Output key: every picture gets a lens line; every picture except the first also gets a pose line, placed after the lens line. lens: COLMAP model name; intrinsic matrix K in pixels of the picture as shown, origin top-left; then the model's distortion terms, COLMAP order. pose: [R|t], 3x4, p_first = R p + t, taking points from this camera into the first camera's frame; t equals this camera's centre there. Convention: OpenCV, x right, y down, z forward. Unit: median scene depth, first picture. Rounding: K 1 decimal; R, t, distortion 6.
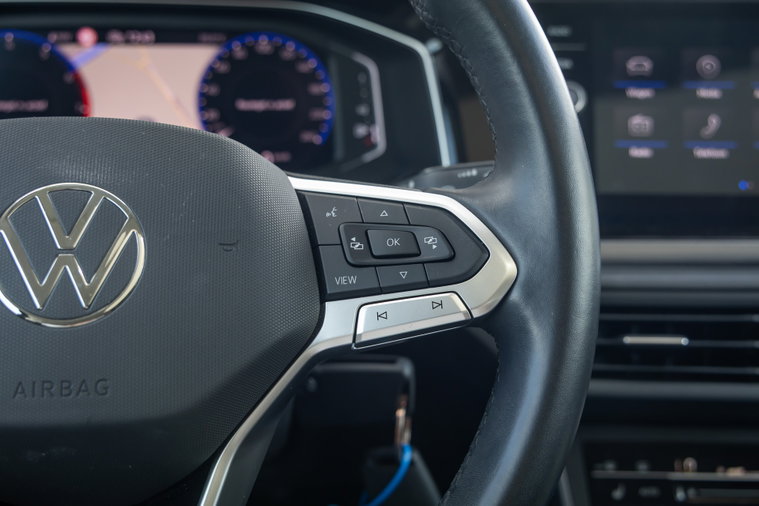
lens RADIAL K [[874.7, 0, 378.1], [0, 874.7, 257.9], [0, 0, 1]] dist [0.064251, 0.000000]
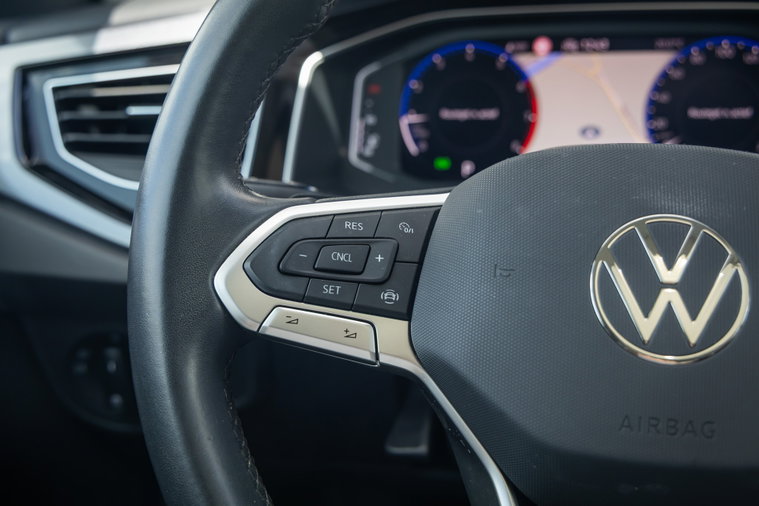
lens RADIAL K [[874.7, 0, 383.8], [0, 874.7, 255.1], [0, 0, 1]] dist [0.064251, 0.000000]
pose [[0.955950, 0.058090, -0.287724, -0.334521], [-0.054062, 0.998297, 0.021932, -0.040471], [0.288508, -0.005411, 0.957462, -0.025322]]
